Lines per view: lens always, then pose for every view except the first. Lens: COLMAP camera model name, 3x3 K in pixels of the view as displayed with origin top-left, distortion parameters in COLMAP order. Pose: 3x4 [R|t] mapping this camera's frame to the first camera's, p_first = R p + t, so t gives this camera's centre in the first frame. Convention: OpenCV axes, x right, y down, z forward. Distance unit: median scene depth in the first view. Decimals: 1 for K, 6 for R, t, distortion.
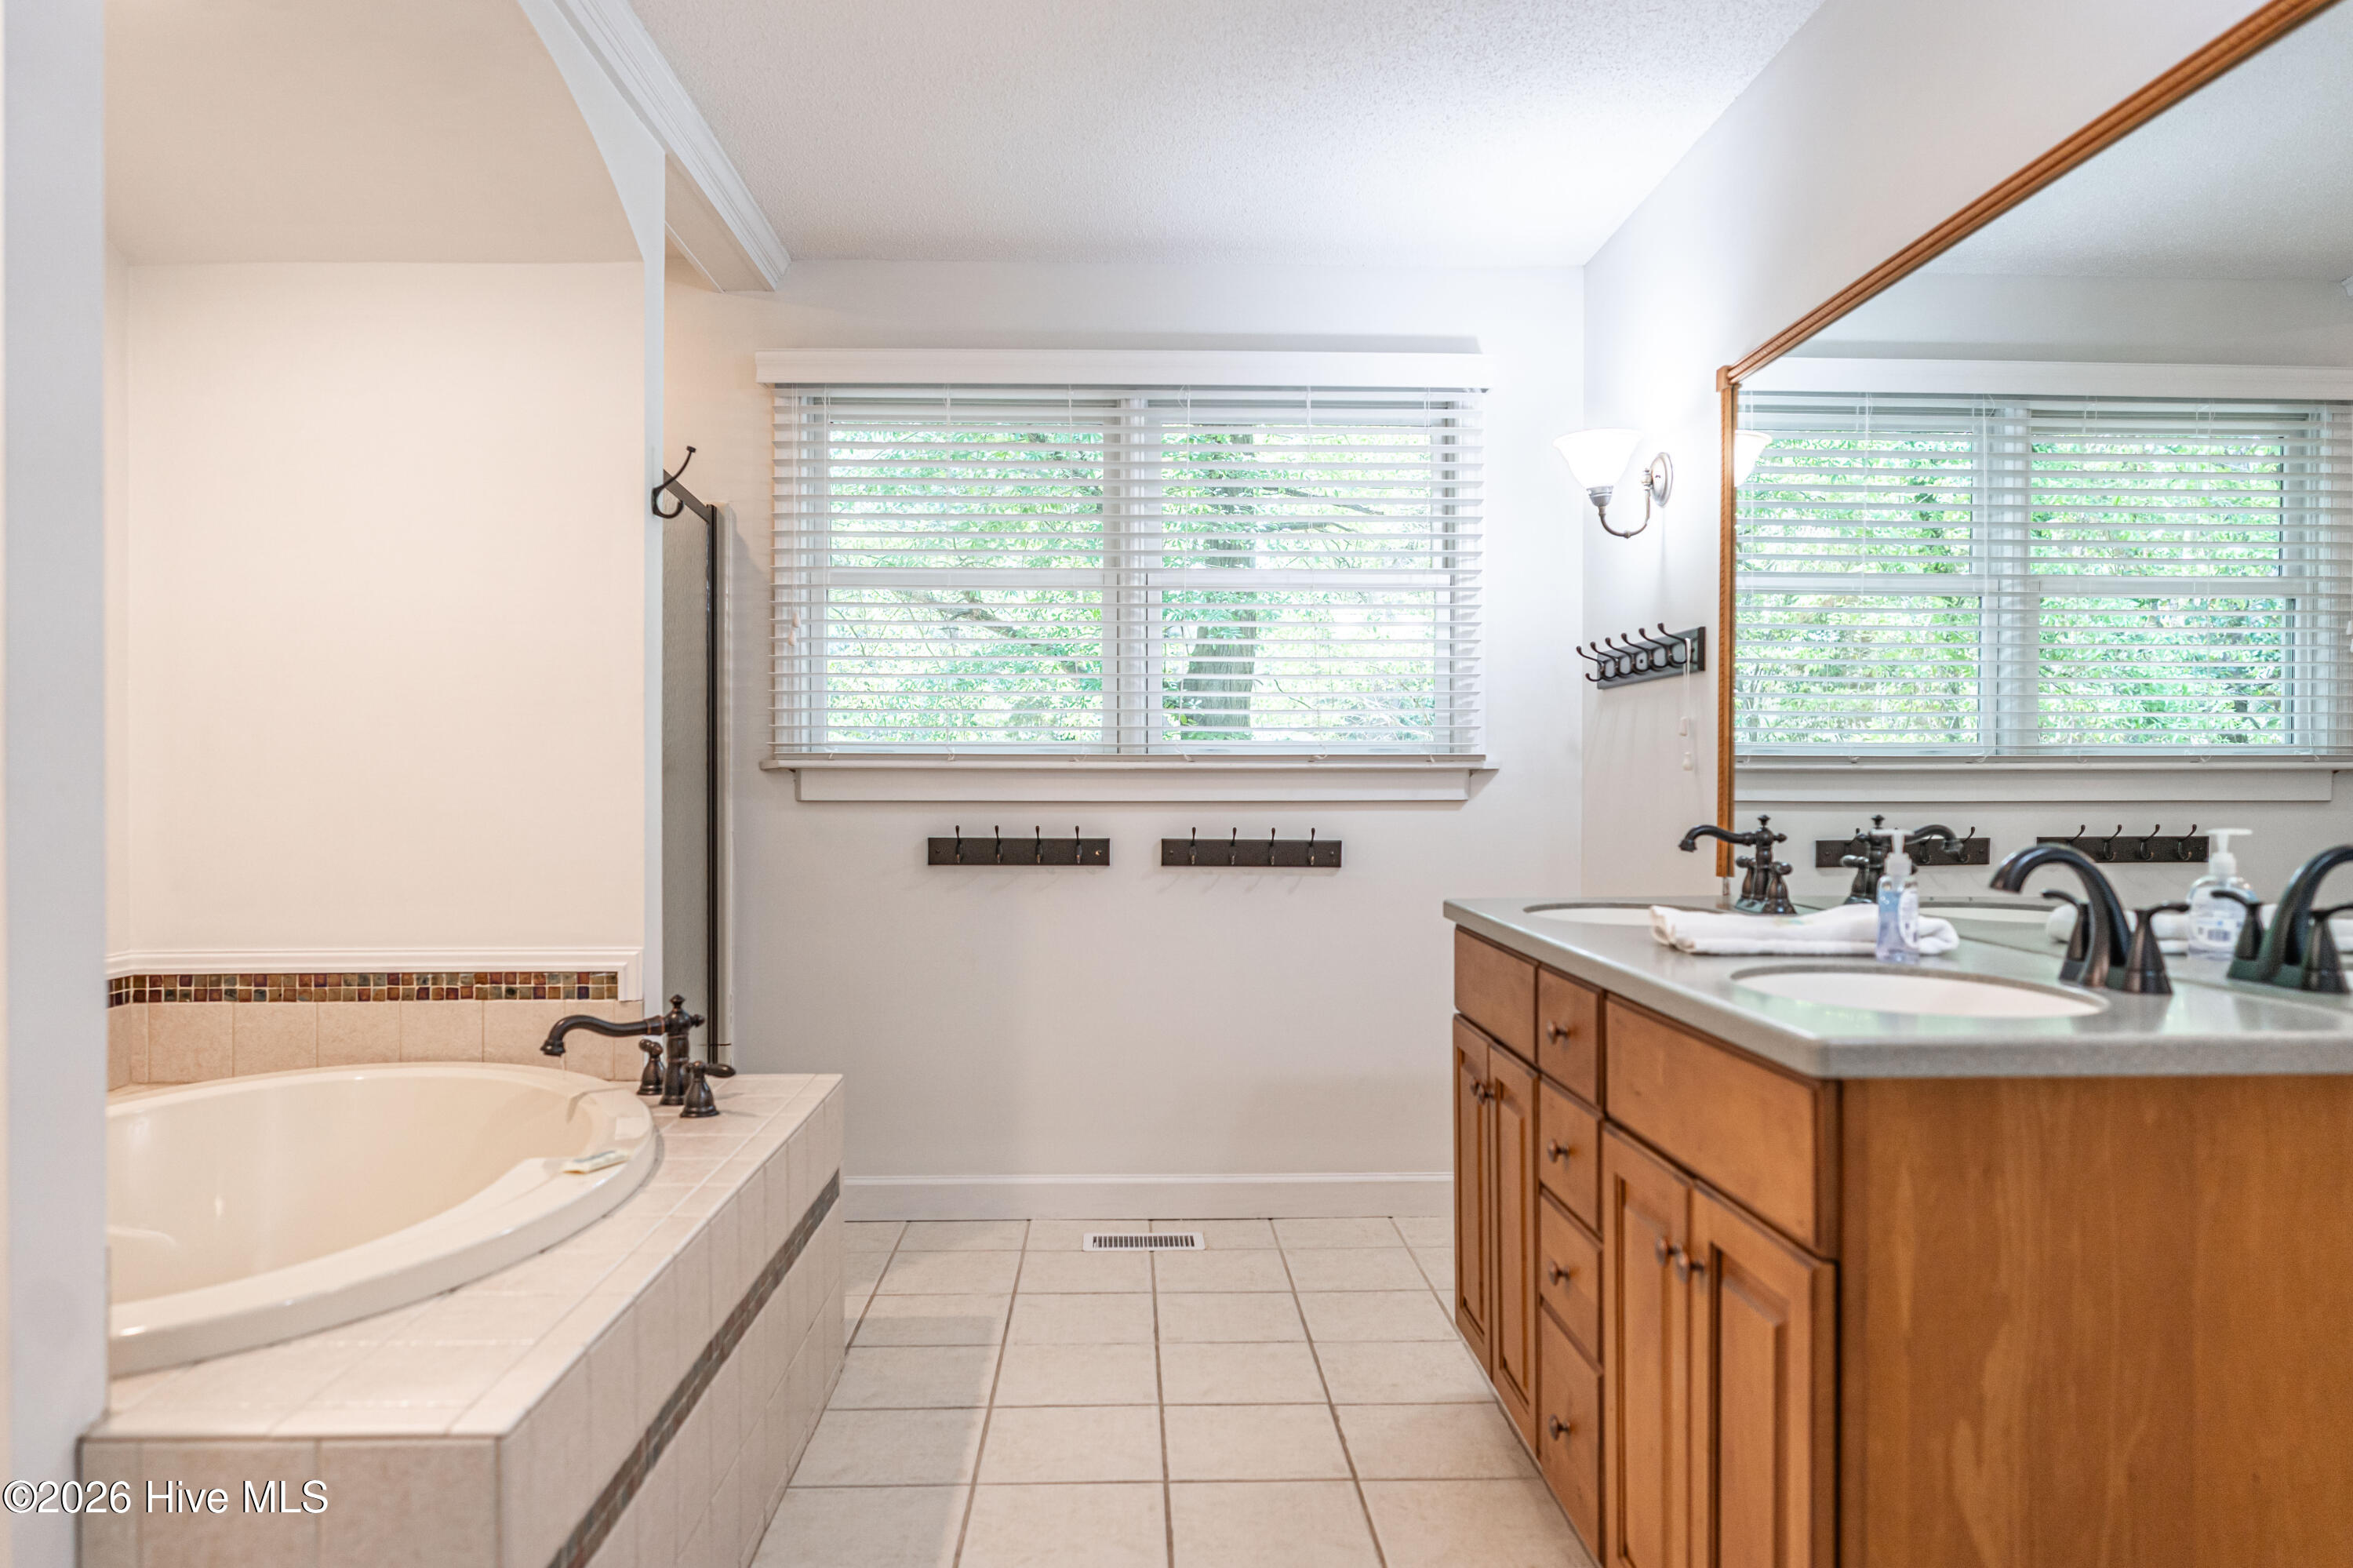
lens RADIAL K [[1598.6, 0, 1170.4], [0, 1598.6, 786.4], [0, 0, 1]] dist [-0.009114, 0.008605]
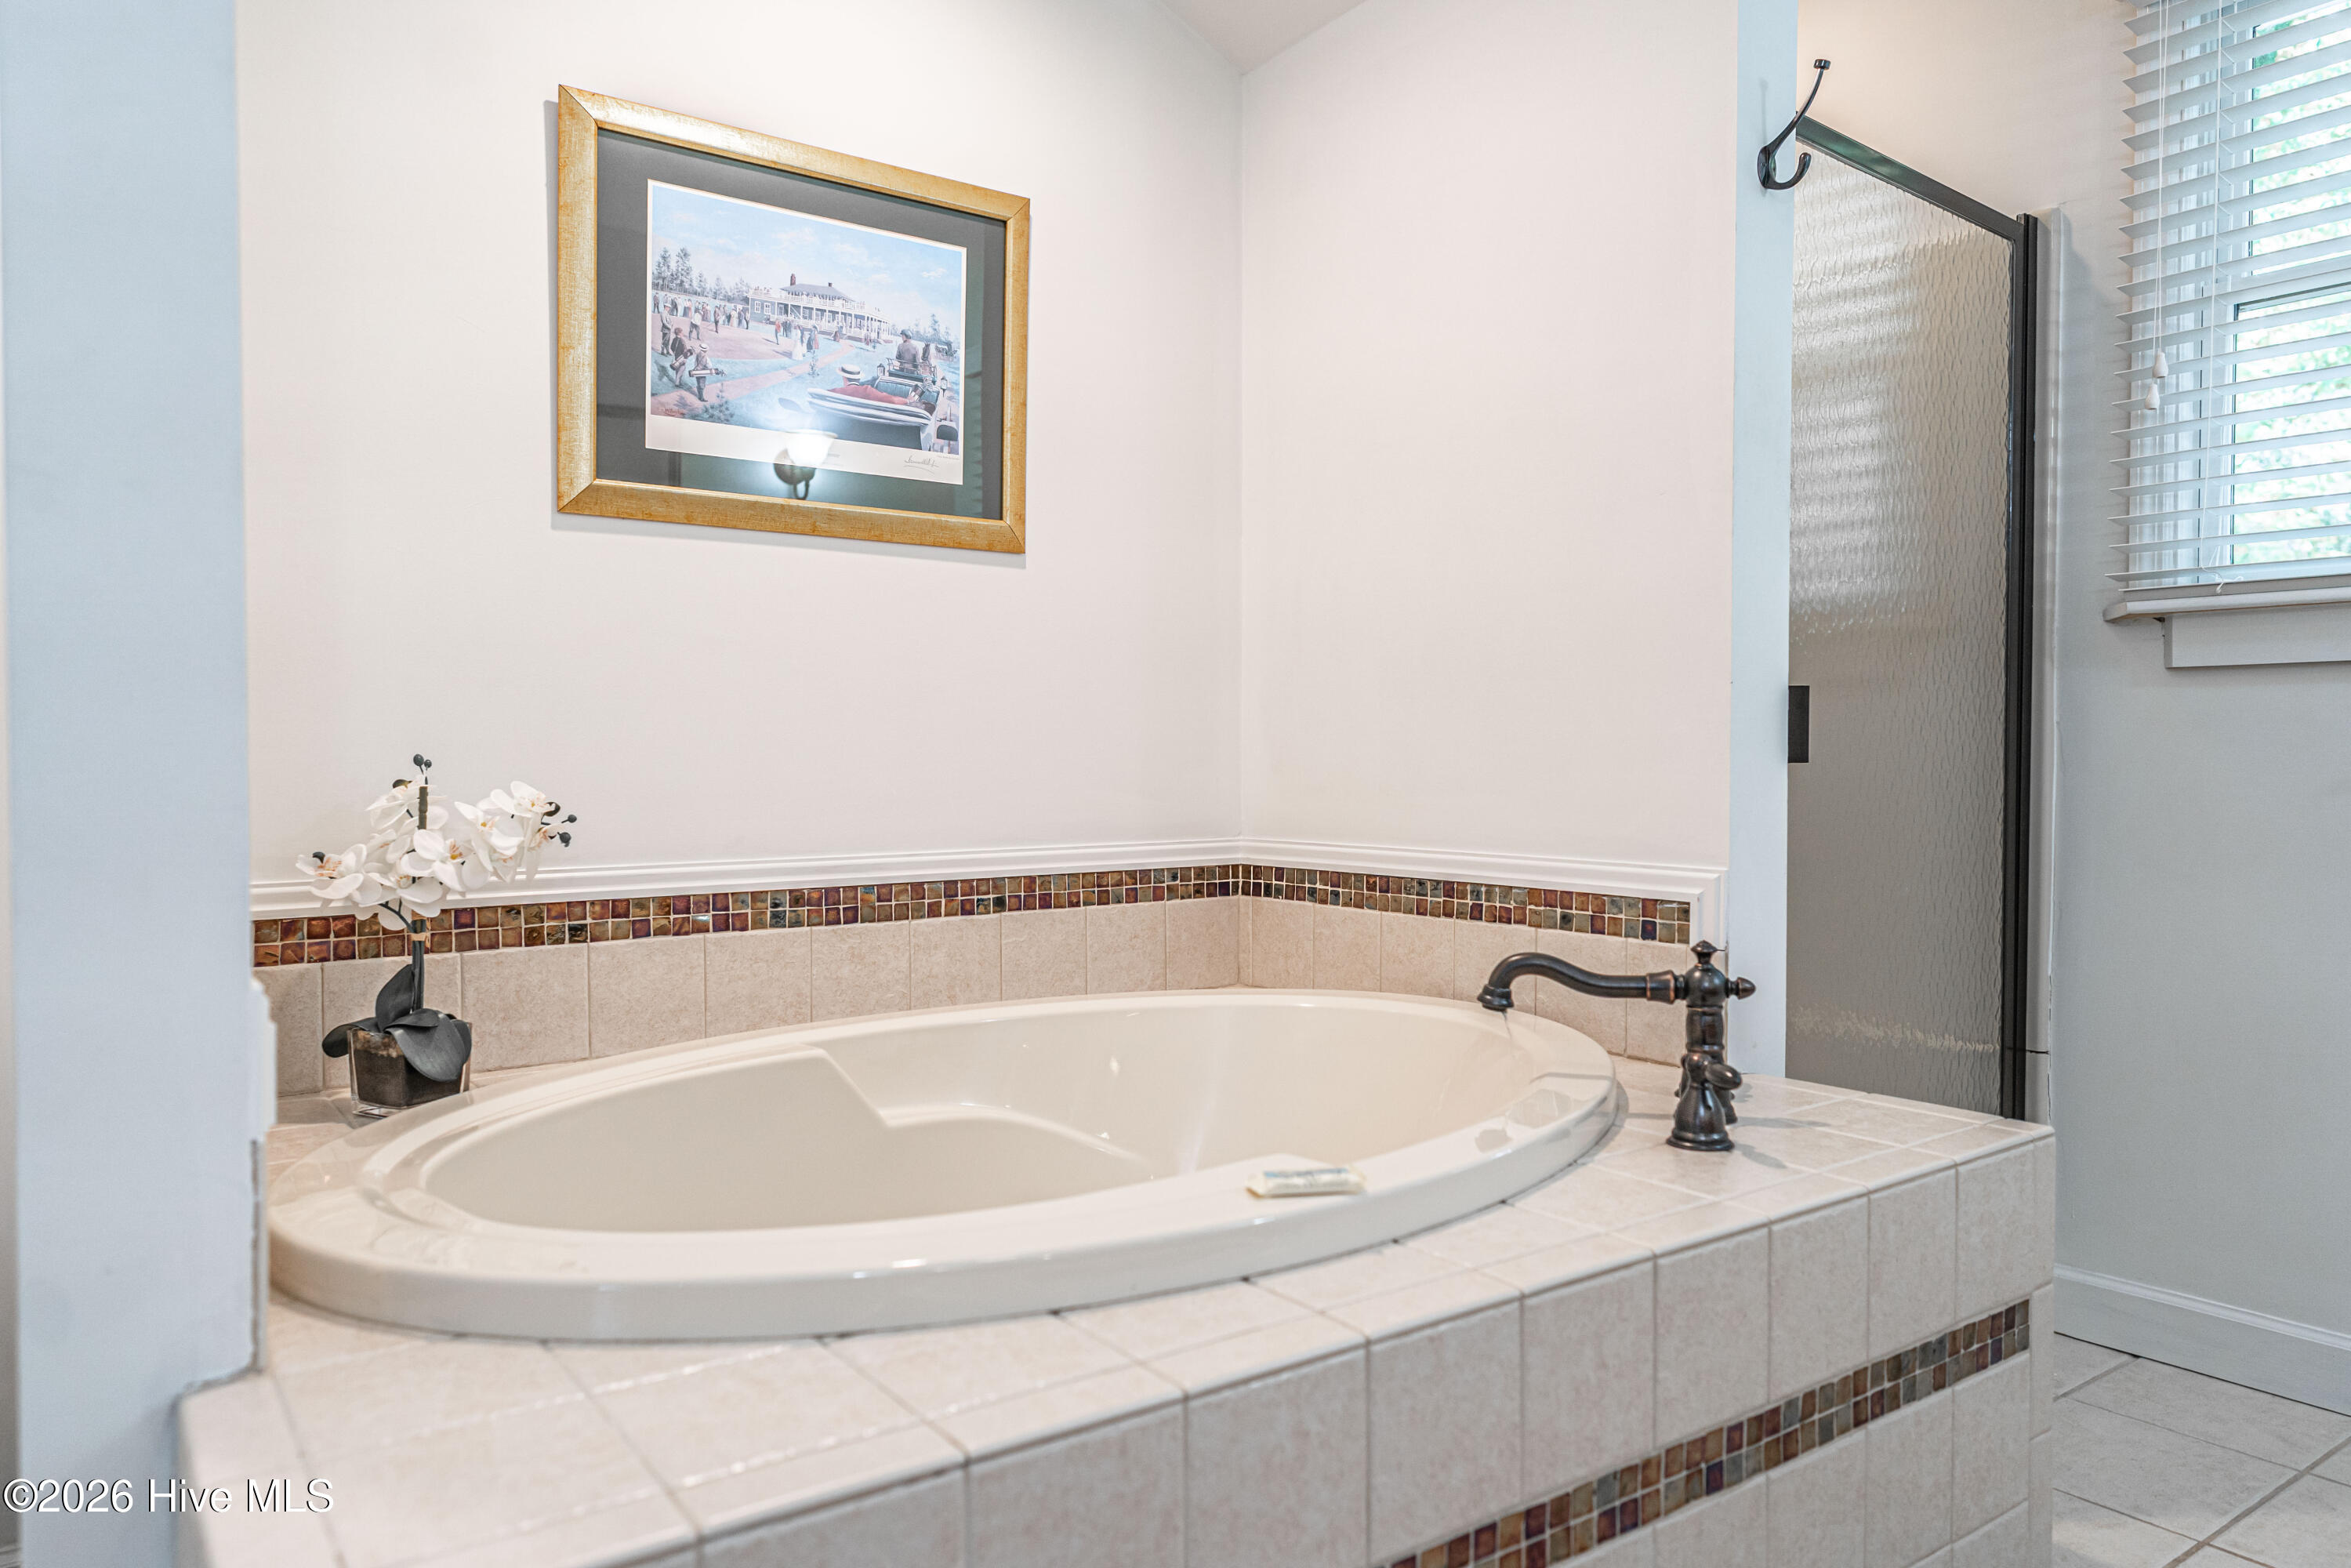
lens RADIAL K [[1597.2, 0, 1128.2], [0, 1597.2, 779.8], [0, 0, 1]] dist [-0.009114, 0.008605]
pose [[0.554270, 0.015361, -0.832195, 0.067189], [-0.001587, 0.999847, 0.017398, 0.054614], [0.832336, -0.008322, 0.554209, 0.444605]]
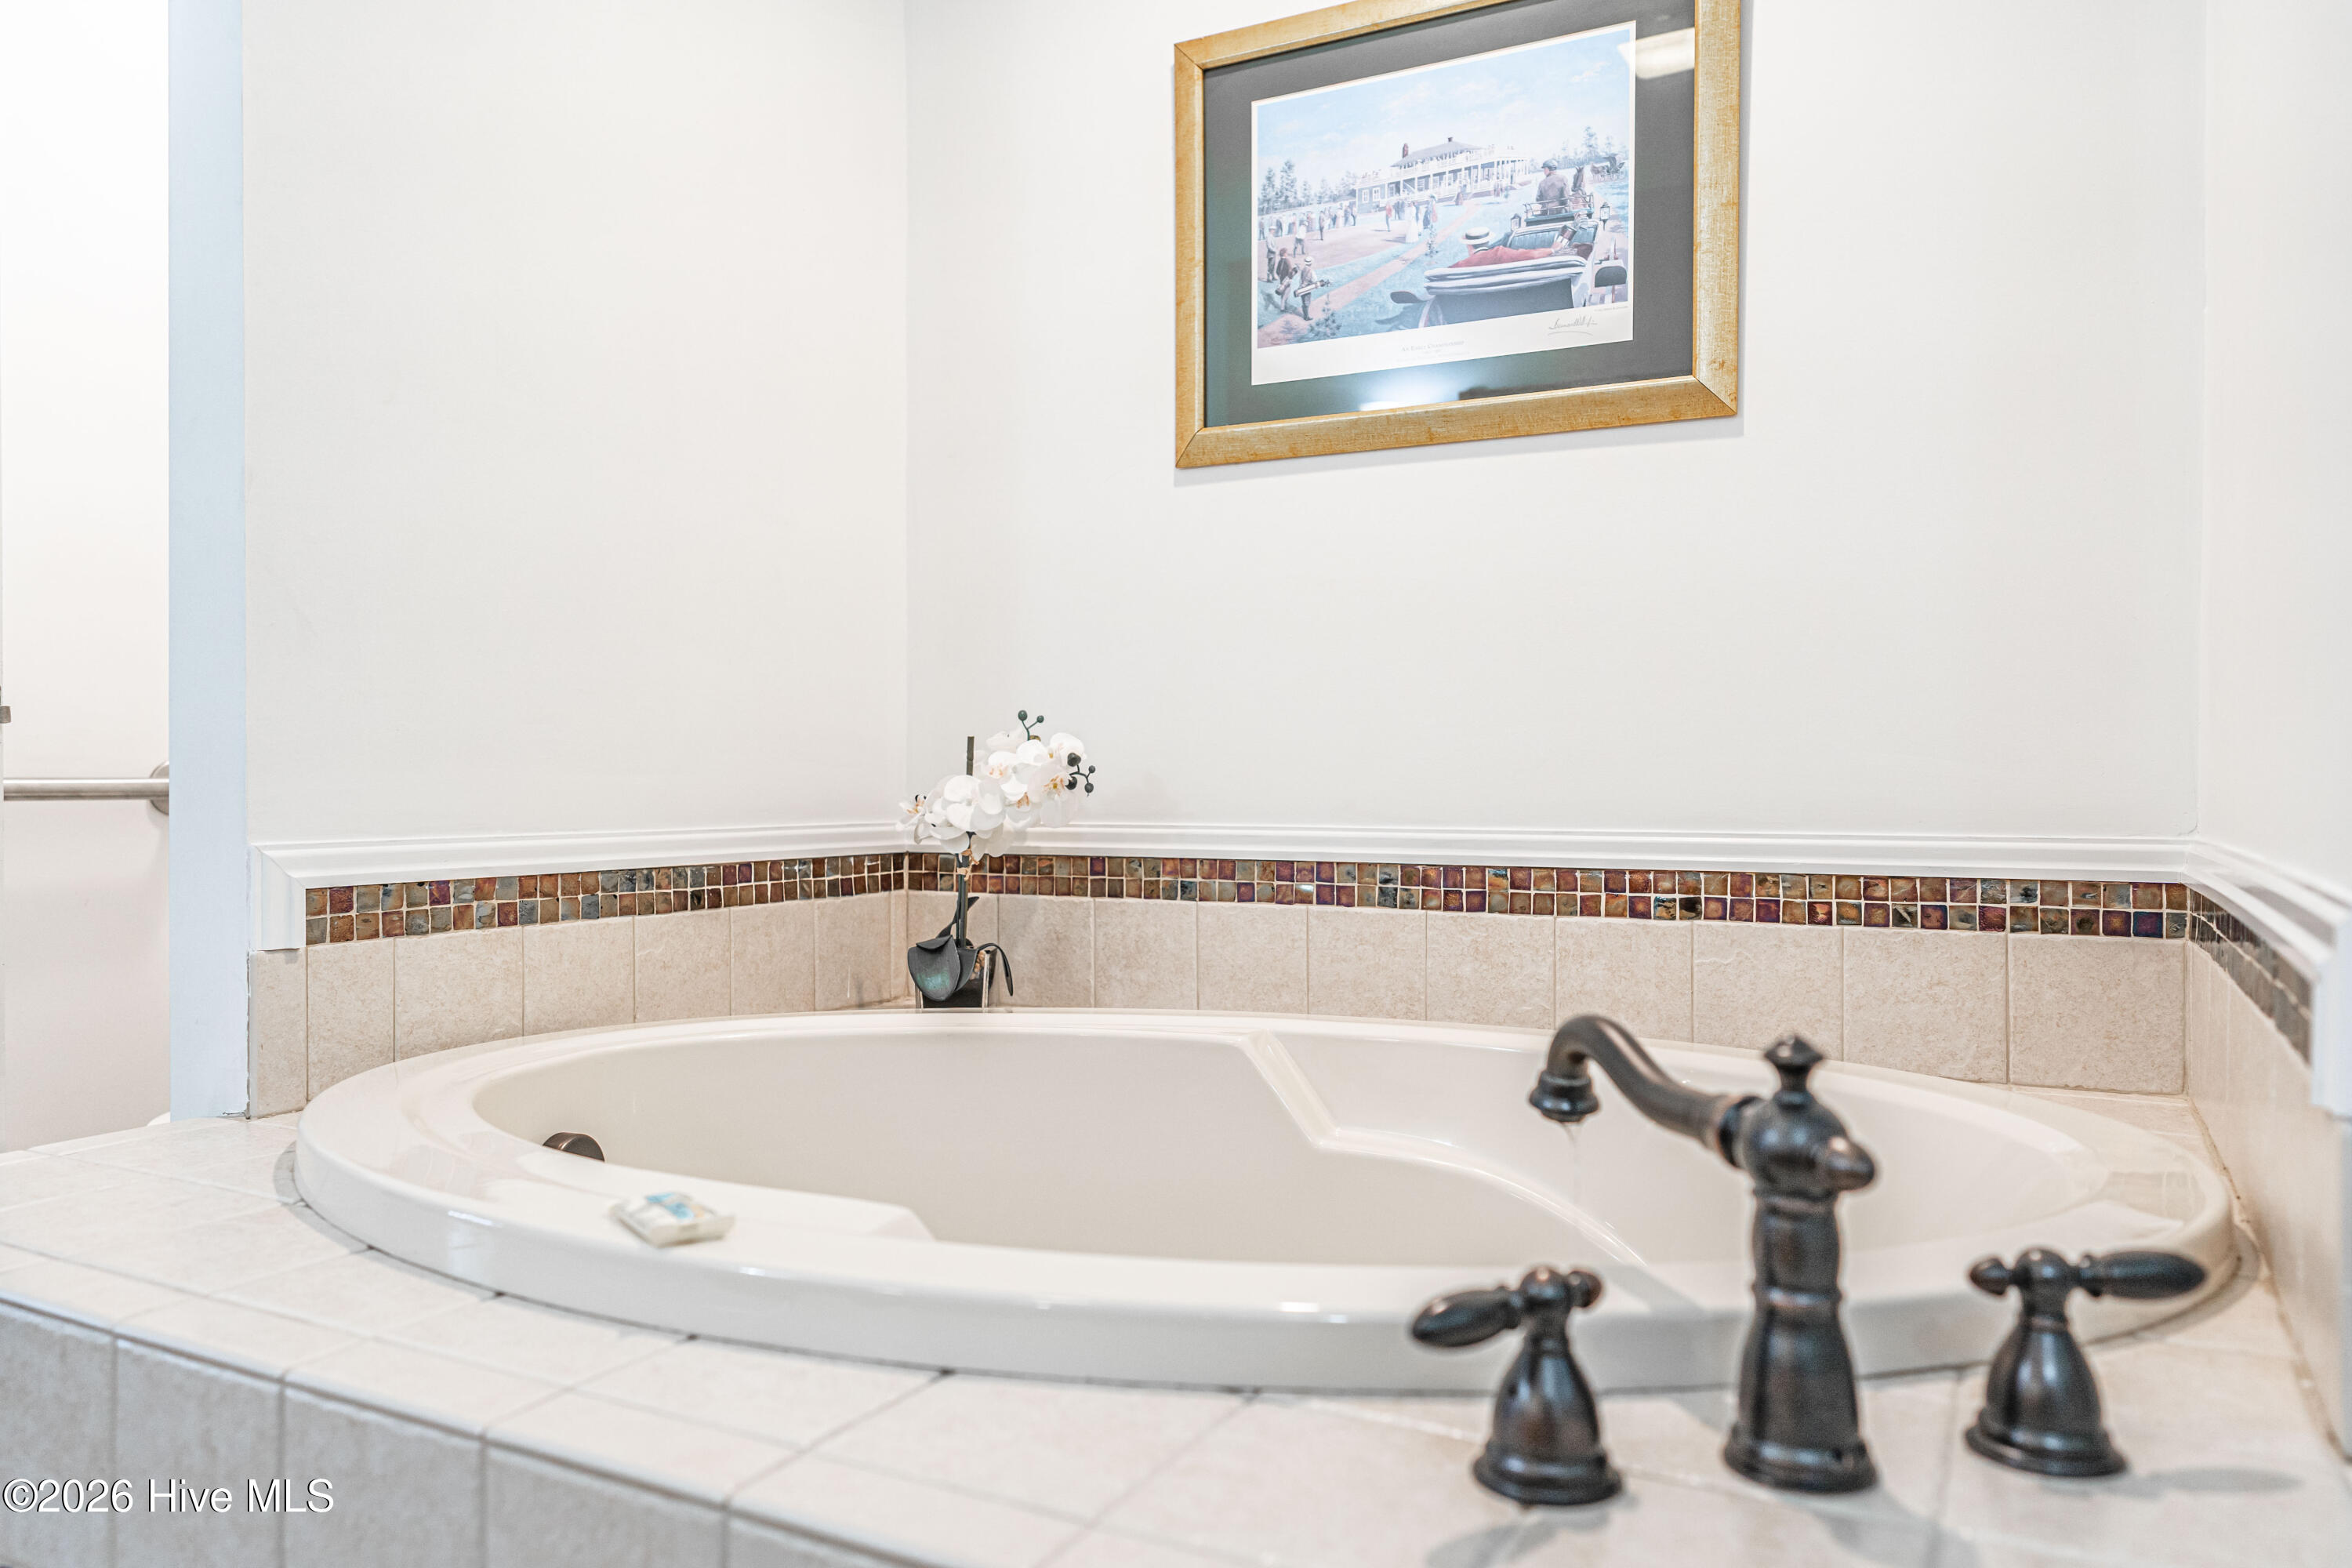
lens RADIAL K [[1597.8, 0, 1158.7], [0, 1597.8, 787.2], [0, 0, 1]] dist [-0.009114, 0.008605]
pose [[-0.498275, 0.006312, -0.866996, -0.038610], [-0.003512, 0.999951, 0.009298, 0.082688], [0.867012, 0.007678, -0.498228, 0.956135]]
